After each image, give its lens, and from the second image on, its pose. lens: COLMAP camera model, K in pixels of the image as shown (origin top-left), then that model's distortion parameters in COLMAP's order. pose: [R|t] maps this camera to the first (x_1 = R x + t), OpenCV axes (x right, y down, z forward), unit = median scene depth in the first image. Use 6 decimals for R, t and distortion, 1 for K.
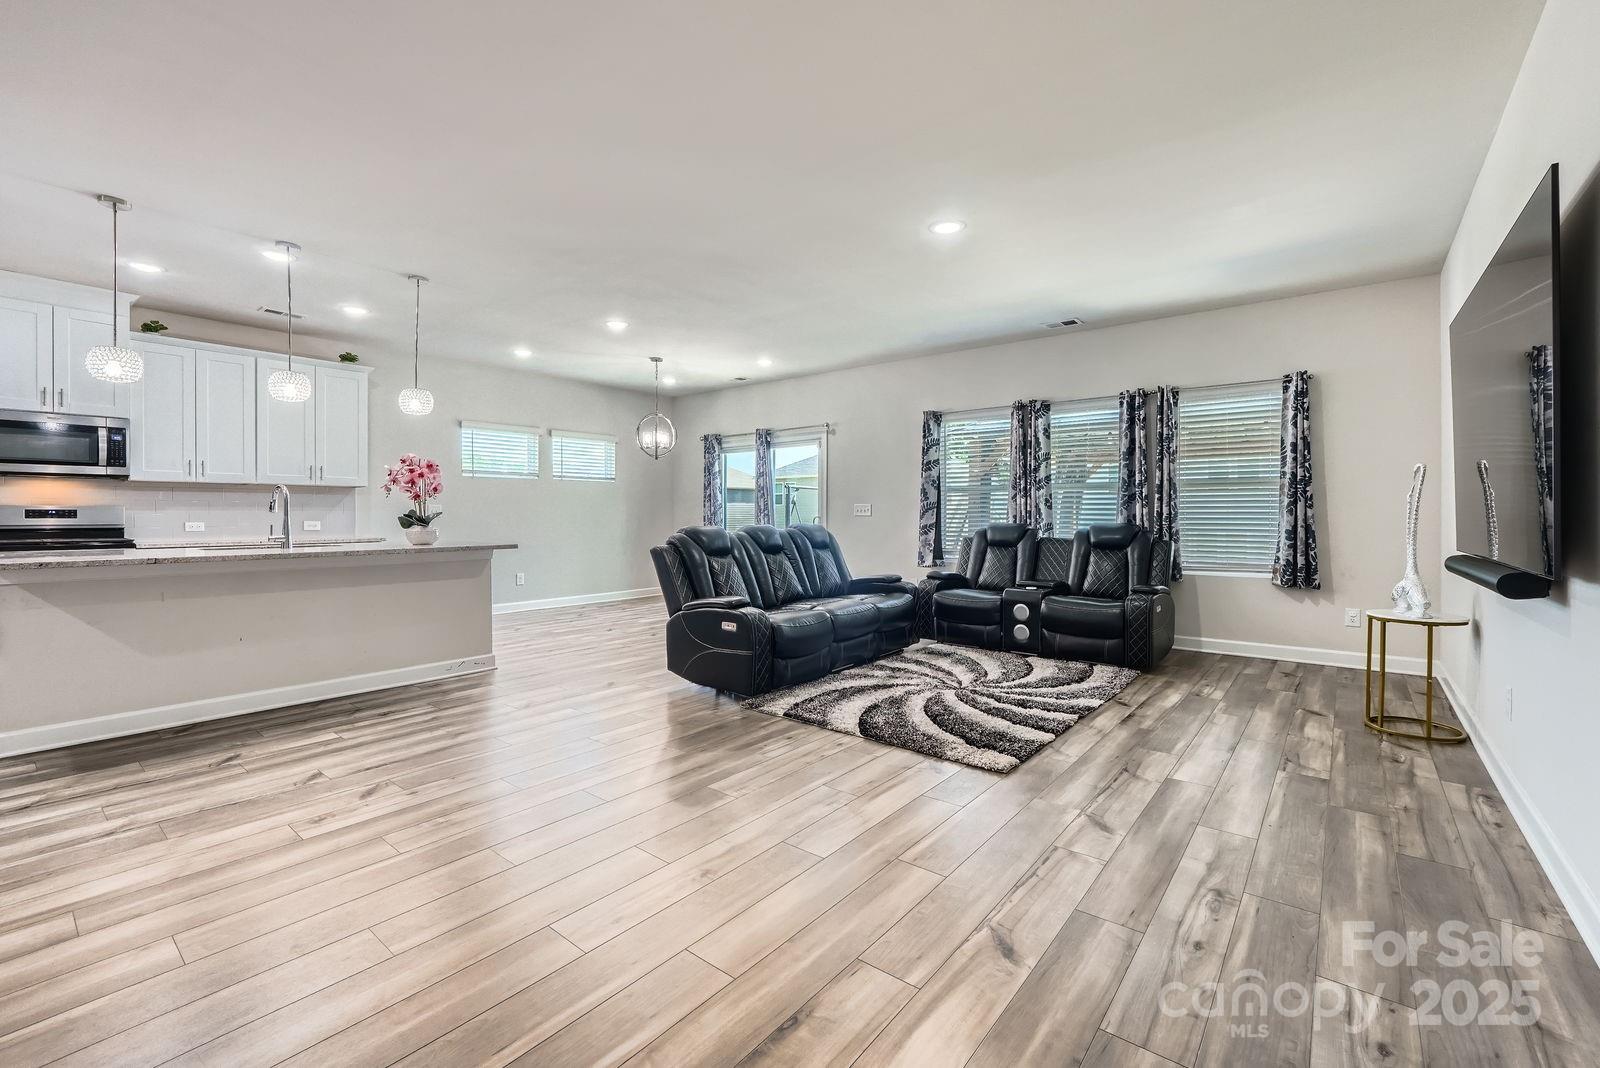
lens RADIAL K [[678.9, 0, 808.8], [0, 678.9, 514.9], [0, 0, 1]] dist [-0.016367, 0.005119]
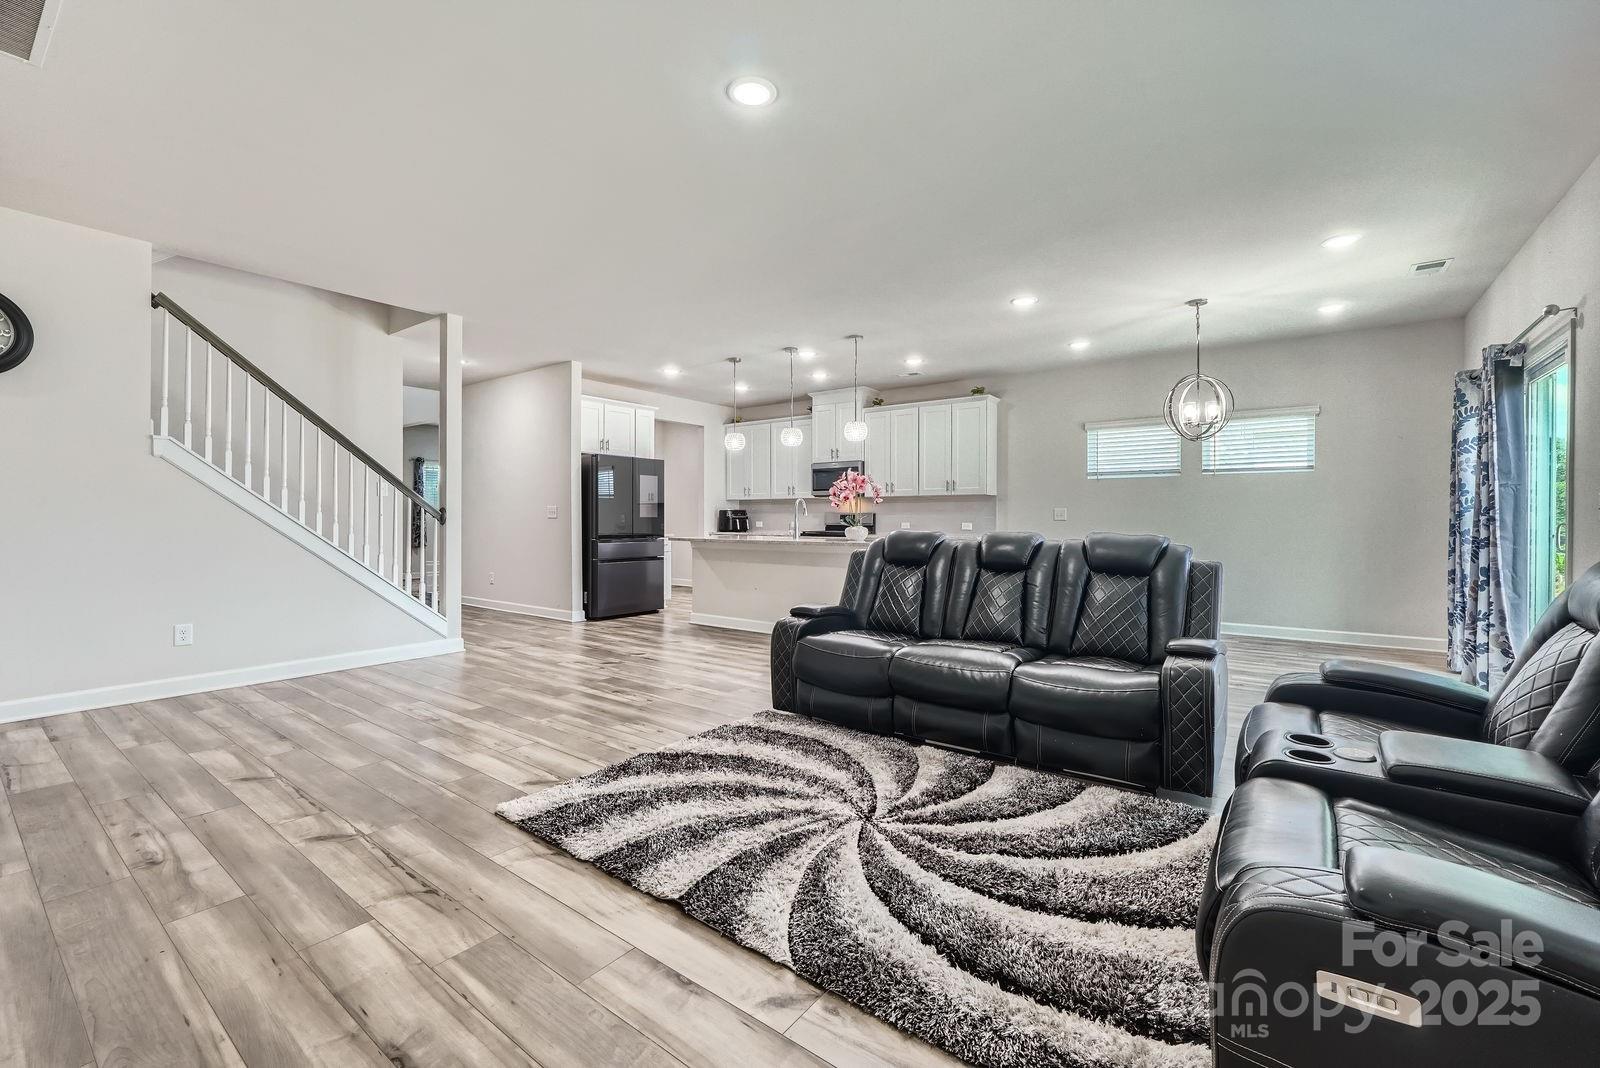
lens RADIAL K [[678.9, 0, 798.4], [0, 678.9, 513.4], [0, 0, 1]] dist [-0.016367, 0.005119]
pose [[0.025595, -0.006359, -0.999652, 0.665064], [-0.006388, 0.999958, -0.006524, 0.001245], [0.999652, 0.006553, 0.025553, 0.777076]]
